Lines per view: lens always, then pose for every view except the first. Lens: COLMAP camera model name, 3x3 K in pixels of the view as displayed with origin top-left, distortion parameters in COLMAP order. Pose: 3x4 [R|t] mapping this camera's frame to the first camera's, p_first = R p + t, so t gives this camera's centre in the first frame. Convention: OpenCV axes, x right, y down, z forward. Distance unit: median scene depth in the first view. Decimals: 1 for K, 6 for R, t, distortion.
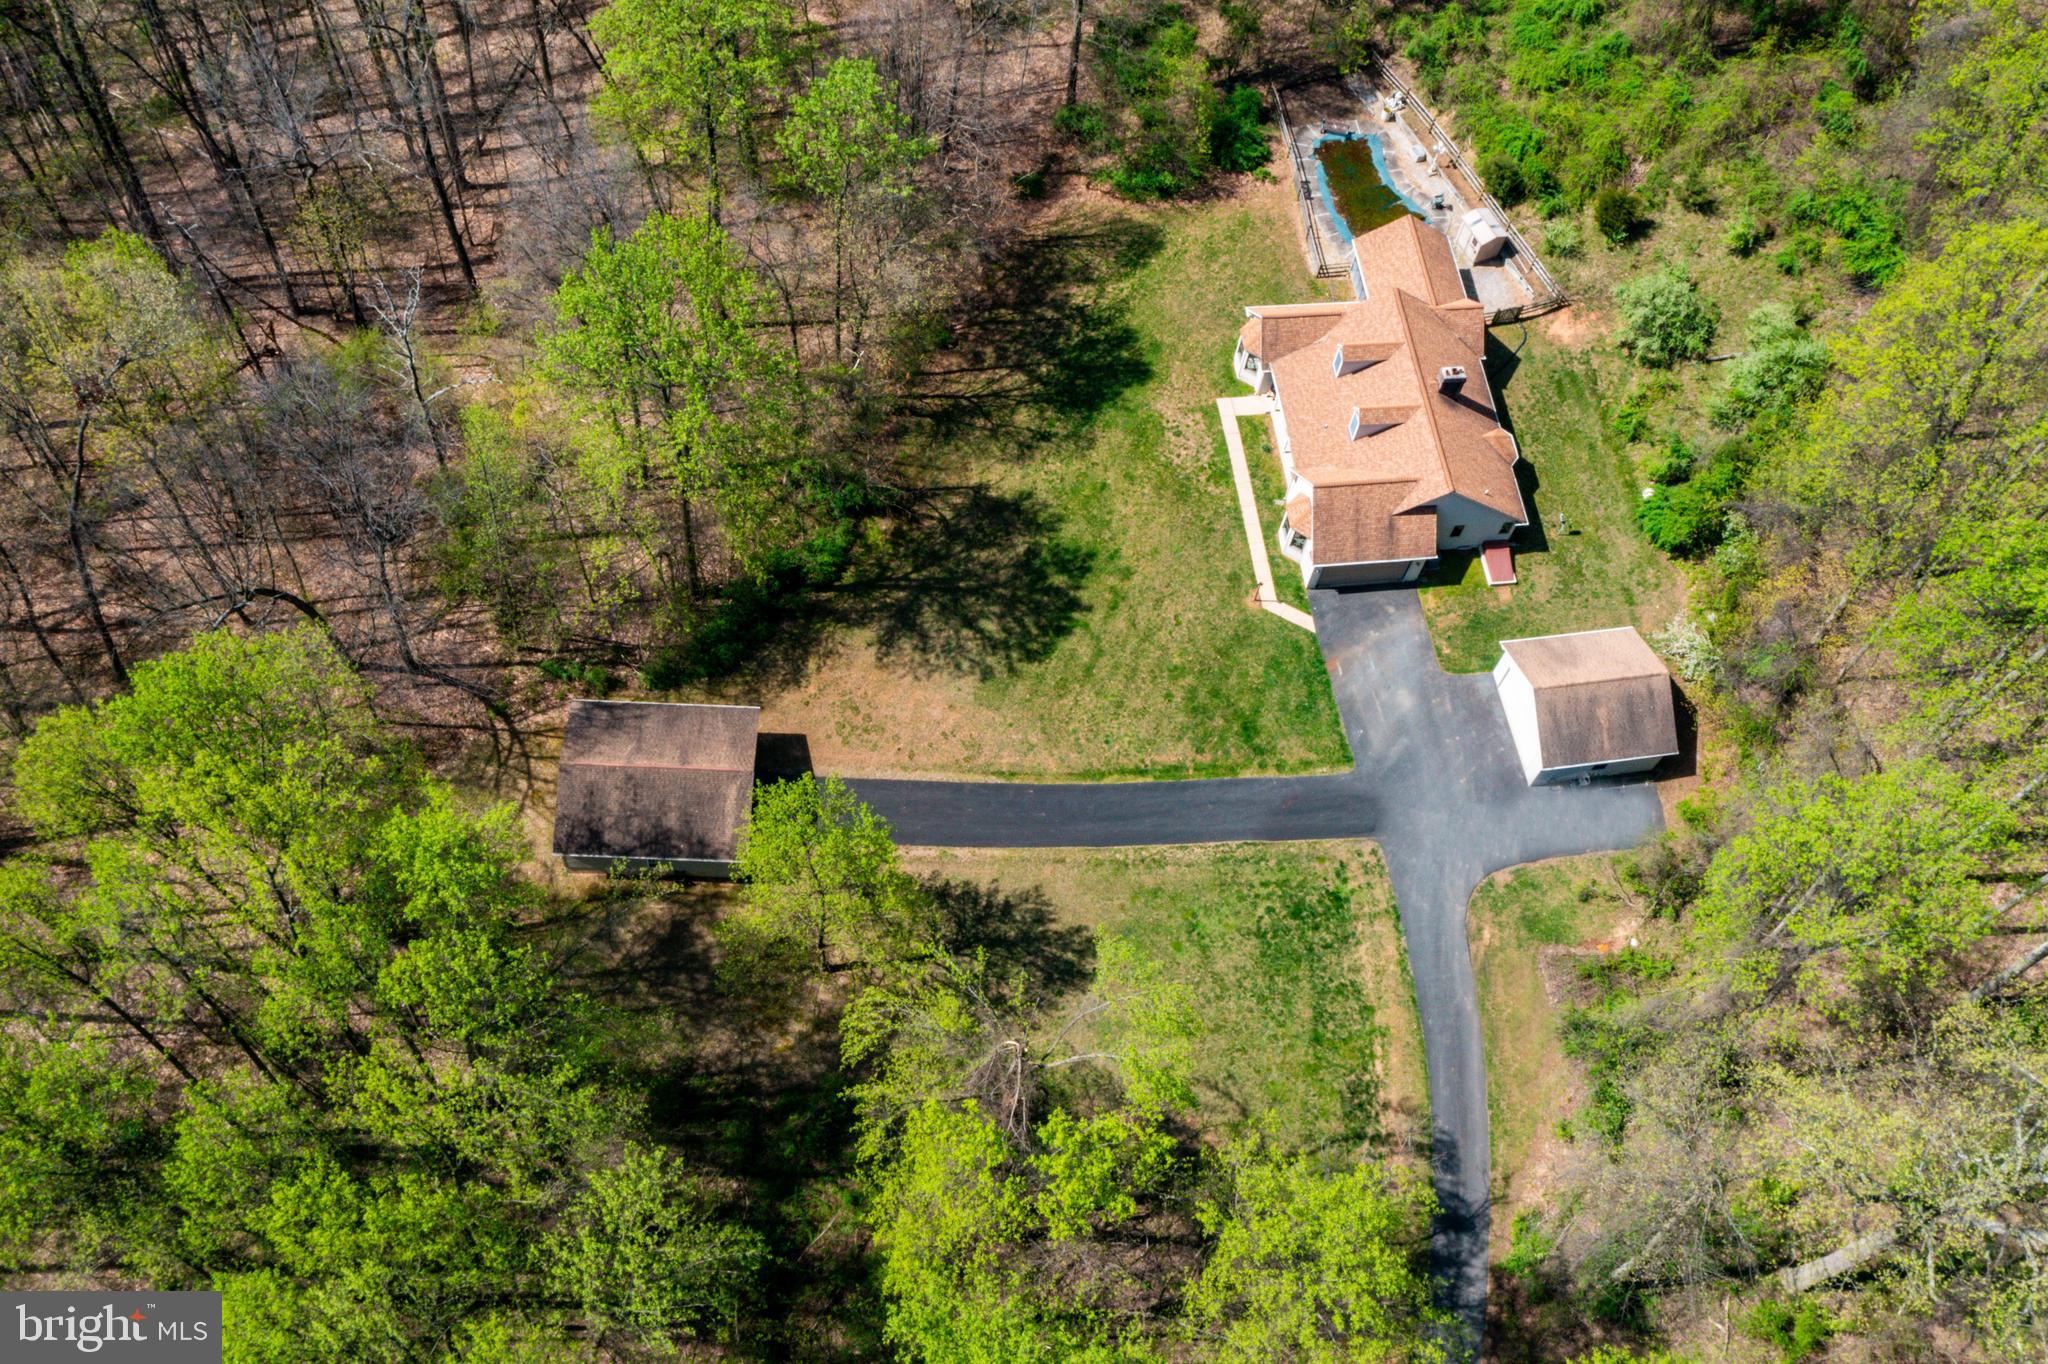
lens RADIAL K [[1948.3, 0, 1015.9], [0, 1948.3, 711.4], [0, 0, 1]] dist [-0.003642, -0.000351]
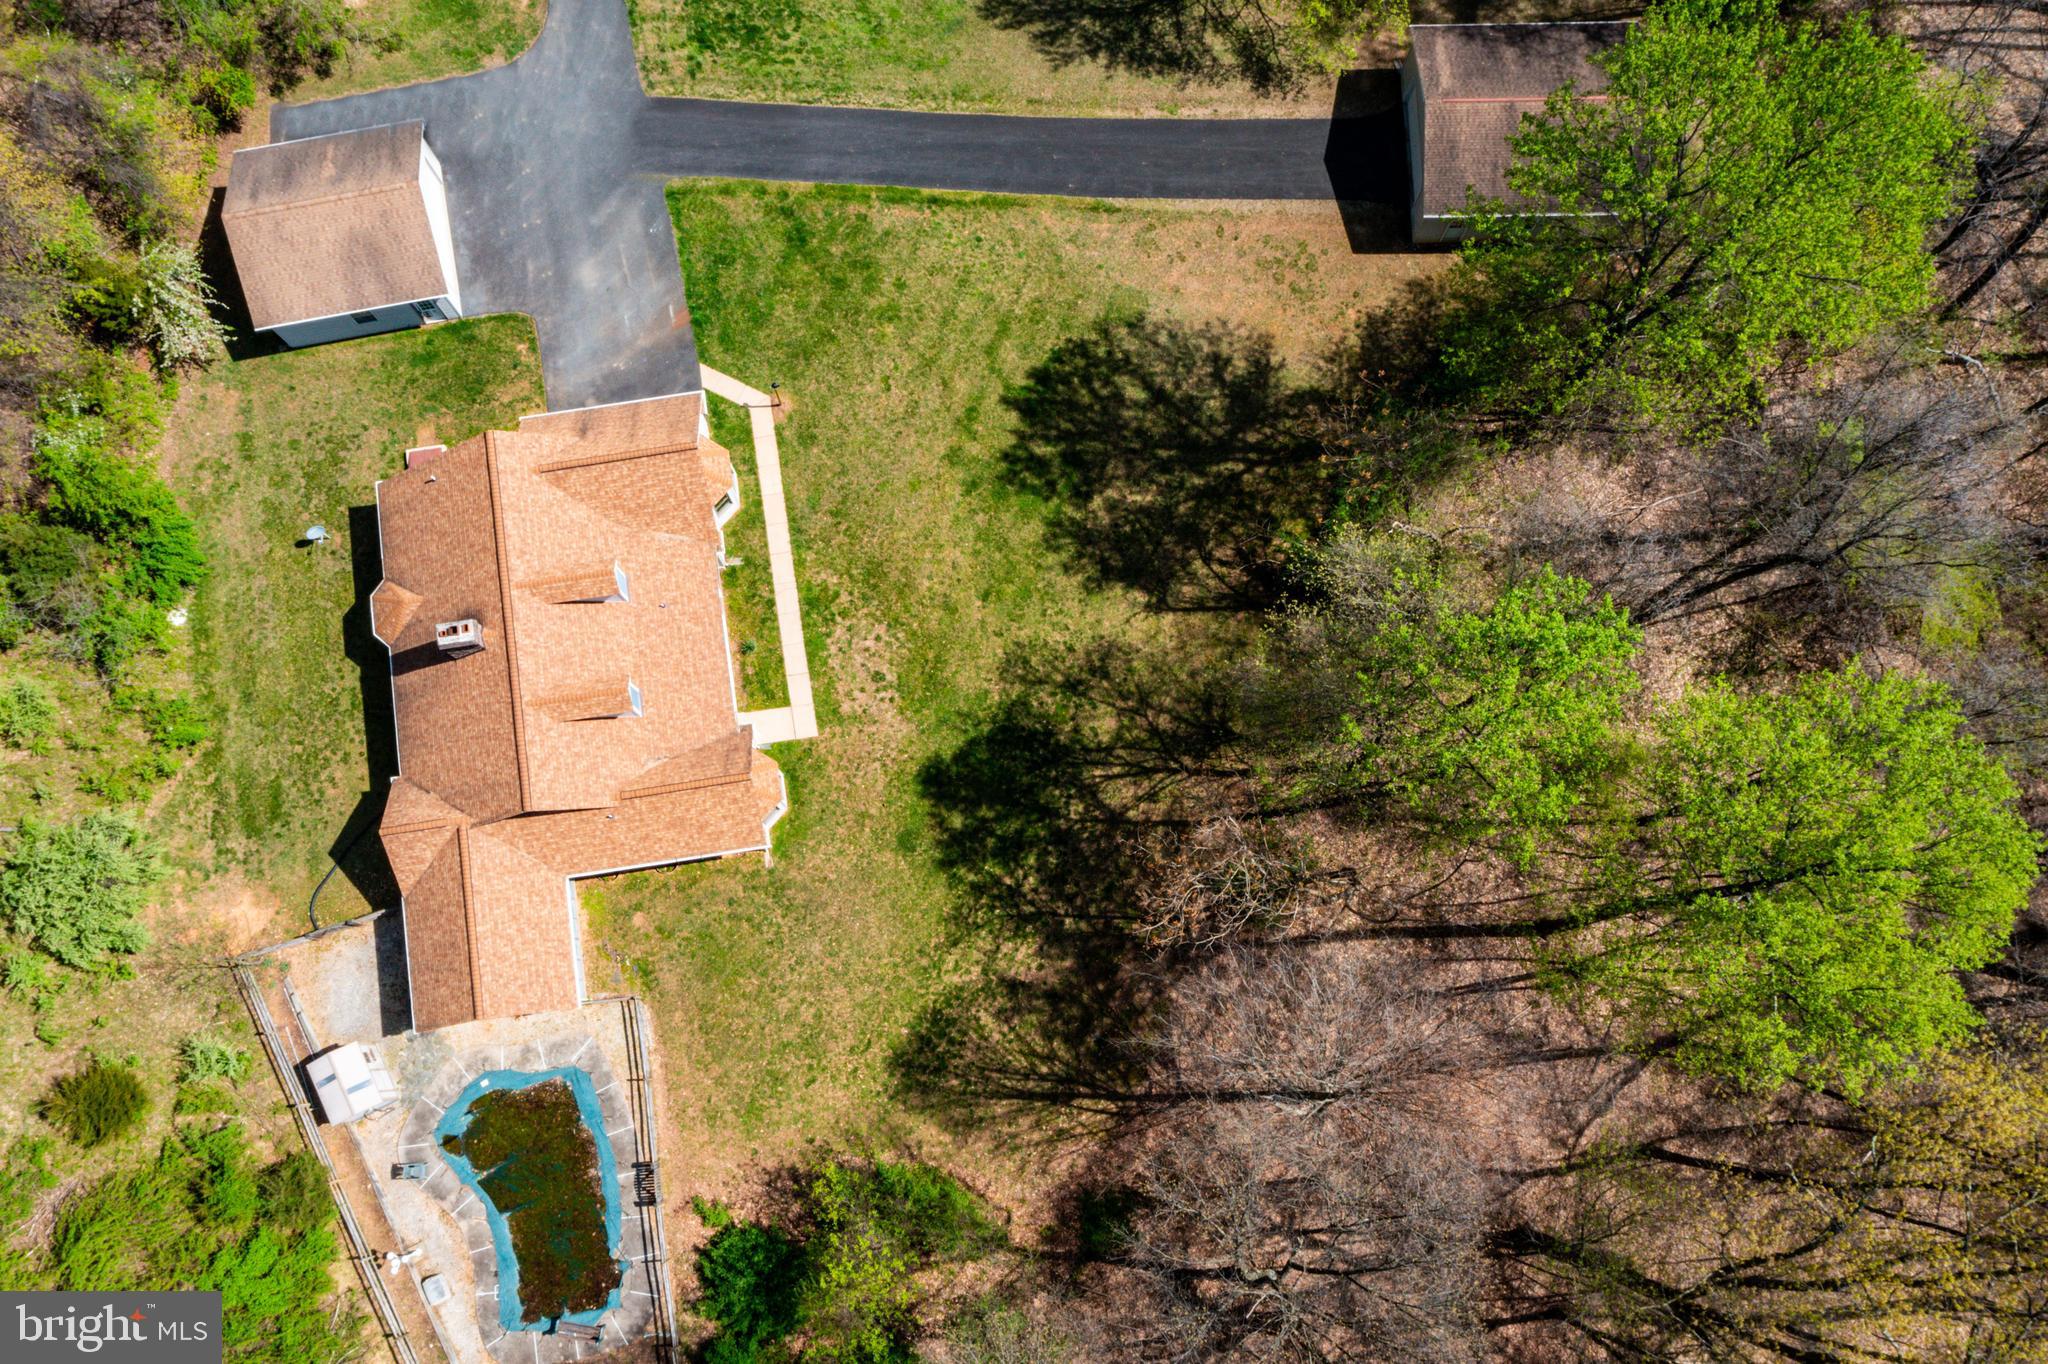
lens RADIAL K [[1661.6, 0, 1018.7], [0, 1661.6, 701.7], [0, 0, 1]] dist [-0.008306, 0.015139]
pose [[-0.995582, 0.007594, -0.093590, 0.089473], [-0.064761, -0.777262, 0.625835, -0.520389], [-0.067991, 0.629131, 0.774320, 0.560461]]
